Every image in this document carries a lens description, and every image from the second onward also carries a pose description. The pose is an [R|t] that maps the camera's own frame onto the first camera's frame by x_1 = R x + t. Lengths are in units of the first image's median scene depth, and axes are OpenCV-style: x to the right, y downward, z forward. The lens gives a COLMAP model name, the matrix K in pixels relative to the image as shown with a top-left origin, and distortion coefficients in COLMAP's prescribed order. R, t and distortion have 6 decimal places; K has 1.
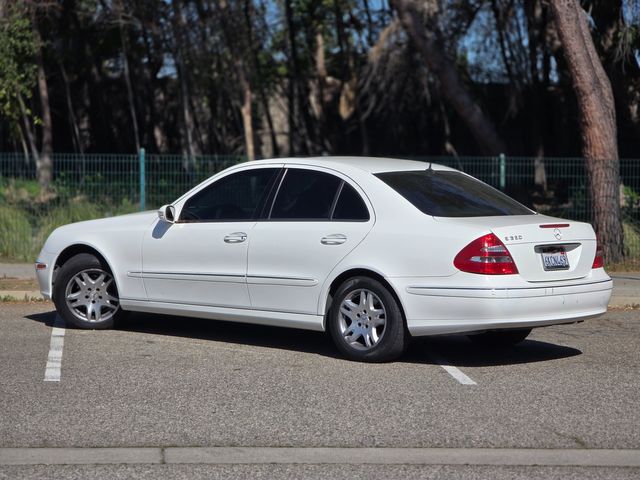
lens RADIAL K [[2116.7, 0, 320.0], [0, 2116.7, 240.0], [0, 0, 1]] dist [0.340715, -1.887265]
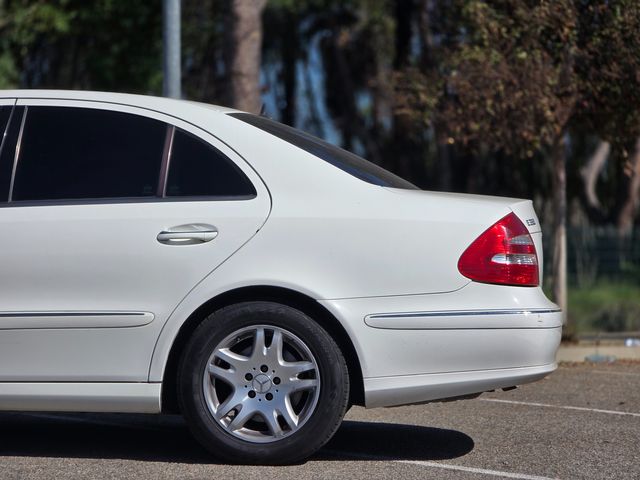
lens RADIAL K [[2116.7, 0, 320.0], [0, 2116.7, 240.0], [0, 0, 1]] dist [0.340715, -1.887265]
pose [[0.808746, -0.005786, 0.588130, -0.273481], [0.037259, 0.998447, -0.041412, 0.023938], [-0.586977, 0.055405, 0.807706, 0.556665]]
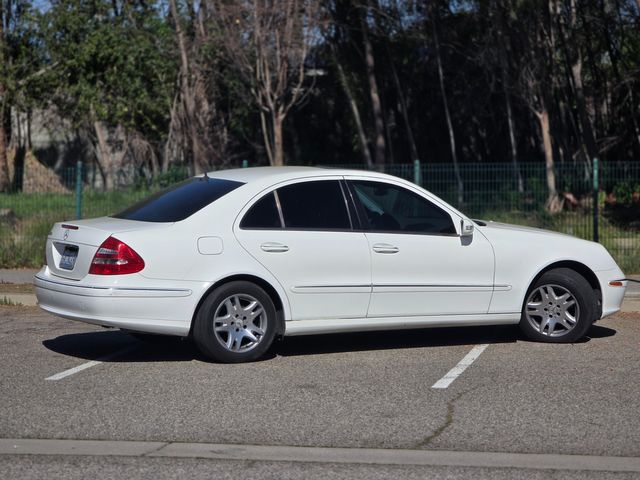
lens RADIAL K [[2116.7, 0, 320.0], [0, 2116.7, 240.0], [0, 0, 1]] dist [0.340715, -1.887265]
pose [[0.955573, -0.007588, -0.294657, 0.470790], [0.006192, 0.999965, -0.005672, 0.004638], [0.294689, 0.003595, 0.955586, 0.021371]]
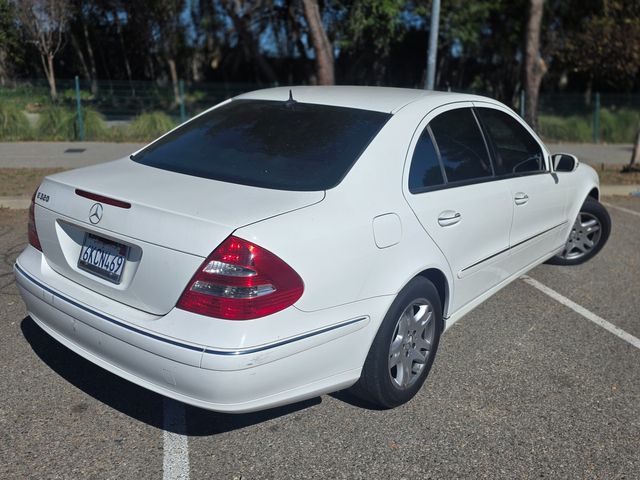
lens RADIAL K [[577.2, 0, 315.5], [0, 577.2, 237.6], [0, 0, 1]] dist [0.092099, -0.138345]
pose [[0.989093, -0.029252, 0.144360, 0.074735], [-0.002703, 0.976312, 0.216349, -0.031180], [-0.147269, -0.214379, 0.965584, 0.836226]]
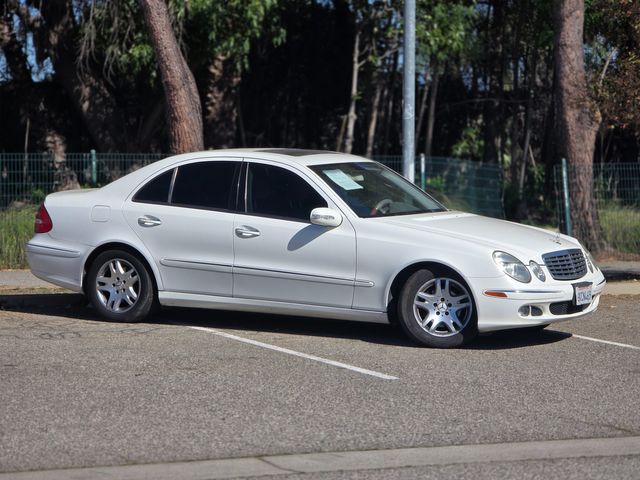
lens RADIAL K [[2116.7, 0, 320.0], [0, 2116.7, 240.0], [0, 0, 1]] dist [0.340715, -1.887265]
pose [[0.942195, -0.022496, 0.334308, -0.265004], [0.022403, 0.999740, 0.004134, -0.001082], [-0.334314, 0.003595, 0.942455, 0.078347]]
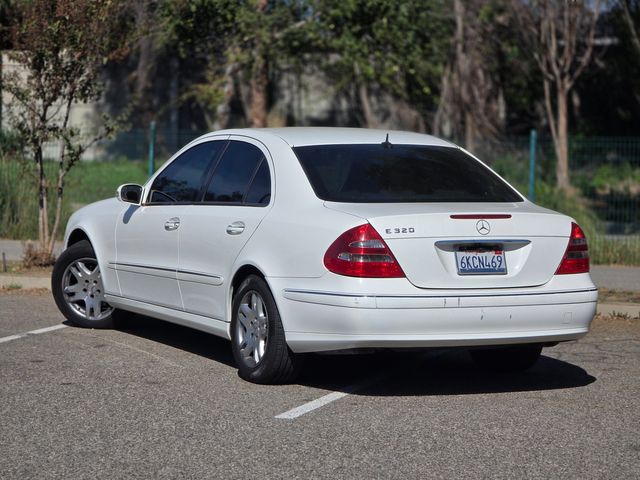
lens RADIAL K [[2116.7, 0, 320.0], [0, 2116.7, 240.0], [0, 0, 1]] dist [0.340715, -1.887265]
pose [[0.911466, 0.025395, -0.410590, 0.364261], [-0.024680, 0.999671, 0.007042, -0.002148], [0.410634, 0.003715, 0.911793, 0.279273]]
